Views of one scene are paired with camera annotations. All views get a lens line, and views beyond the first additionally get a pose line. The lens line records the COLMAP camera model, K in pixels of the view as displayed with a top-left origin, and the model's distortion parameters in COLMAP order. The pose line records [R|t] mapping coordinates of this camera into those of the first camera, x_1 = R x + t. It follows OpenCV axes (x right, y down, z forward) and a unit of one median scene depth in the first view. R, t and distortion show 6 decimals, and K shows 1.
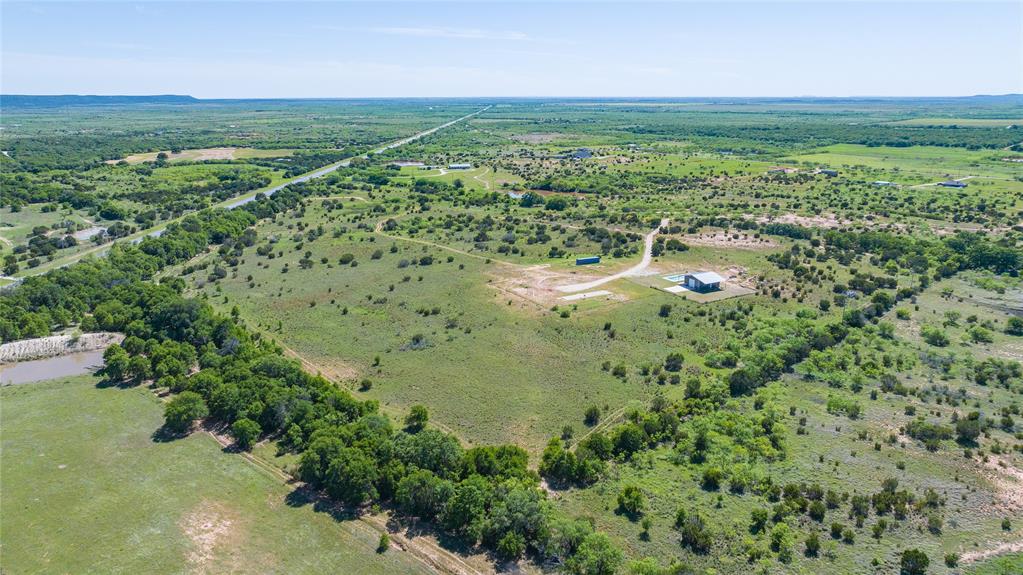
lens RADIAL K [[729.4, 0, 511.5], [0, 729.4, 287.5], [0, 0, 1]] dist [-0.030526, 0.027313]
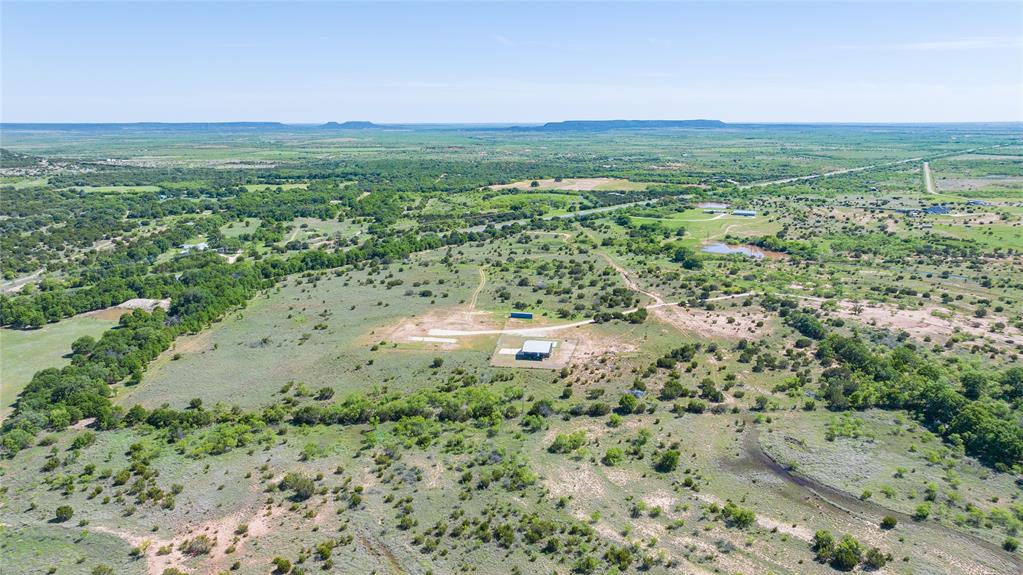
lens RADIAL K [[729.4, 0, 511.5], [0, 729.4, 287.5], [0, 0, 1]] dist [-0.030526, 0.027313]
pose [[0.759469, 0.144909, -0.634198, 0.887595], [-0.163475, 0.986105, 0.029552, -0.122303], [0.629668, 0.081232, 0.772605, 0.151212]]
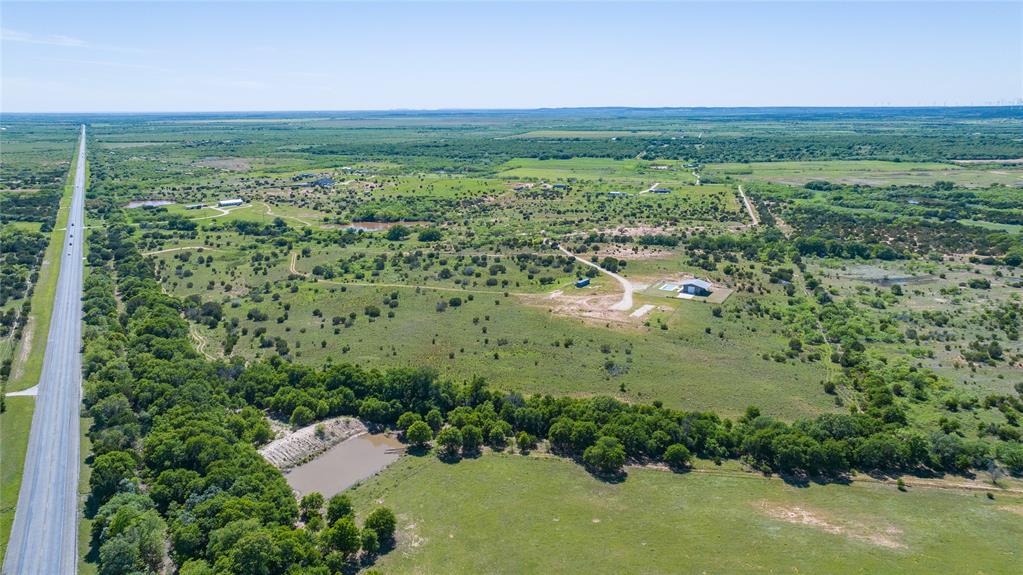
lens RADIAL K [[729.4, 0, 511.5], [0, 729.4, 287.5], [0, 0, 1]] dist [-0.030526, 0.027313]
pose [[0.858172, -0.125515, 0.497782, -0.657734], [0.133537, 0.990850, 0.019624, -0.076917], [-0.495691, 0.049631, 0.867080, 0.043664]]
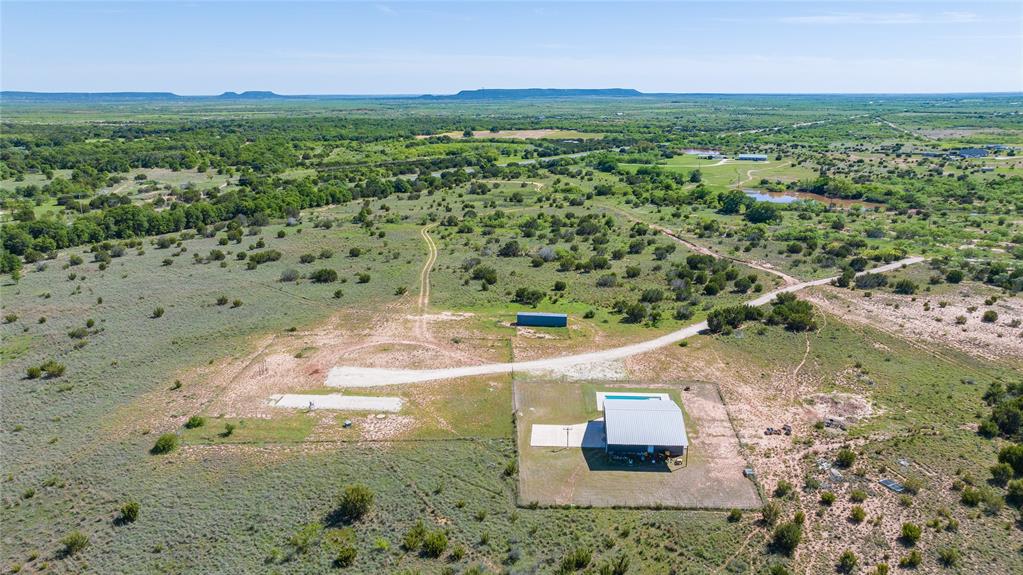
lens RADIAL K [[729.4, 0, 511.5], [0, 729.4, 287.5], [0, 0, 1]] dist [-0.030526, 0.027313]
pose [[0.831751, 0.141091, -0.536920, 0.393434], [-0.138705, 0.989306, 0.045097, -0.087656], [0.537541, 0.036964, 0.842427, 0.647698]]
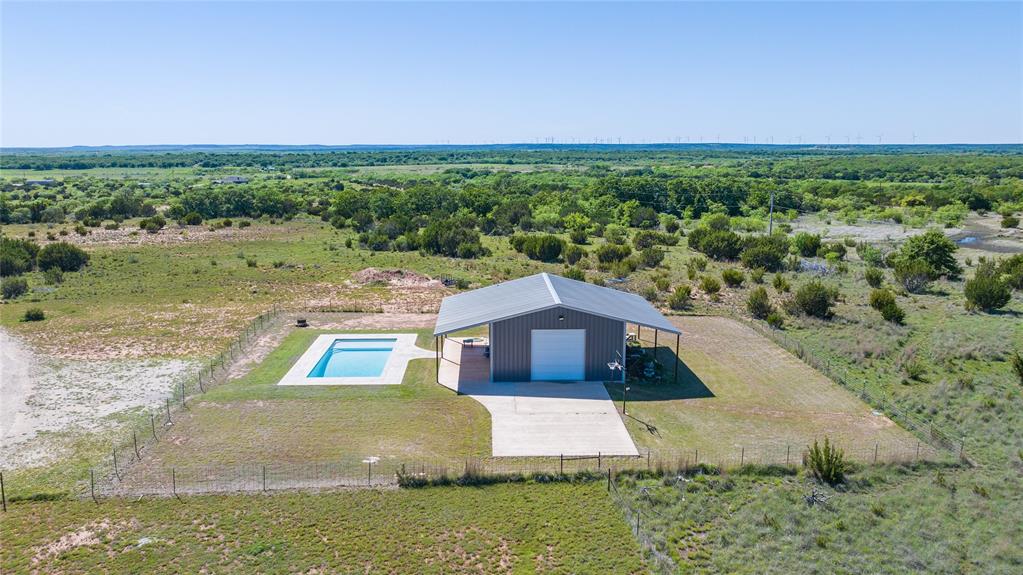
lens RADIAL K [[729.4, 0, 511.5], [0, 729.4, 287.5], [0, 0, 1]] dist [-0.030526, 0.027313]
pose [[0.448611, -0.160805, 0.879142, 0.109090], [0.227114, 0.971900, 0.061880, -0.031767], [-0.864389, 0.171906, 0.472526, 0.927732]]
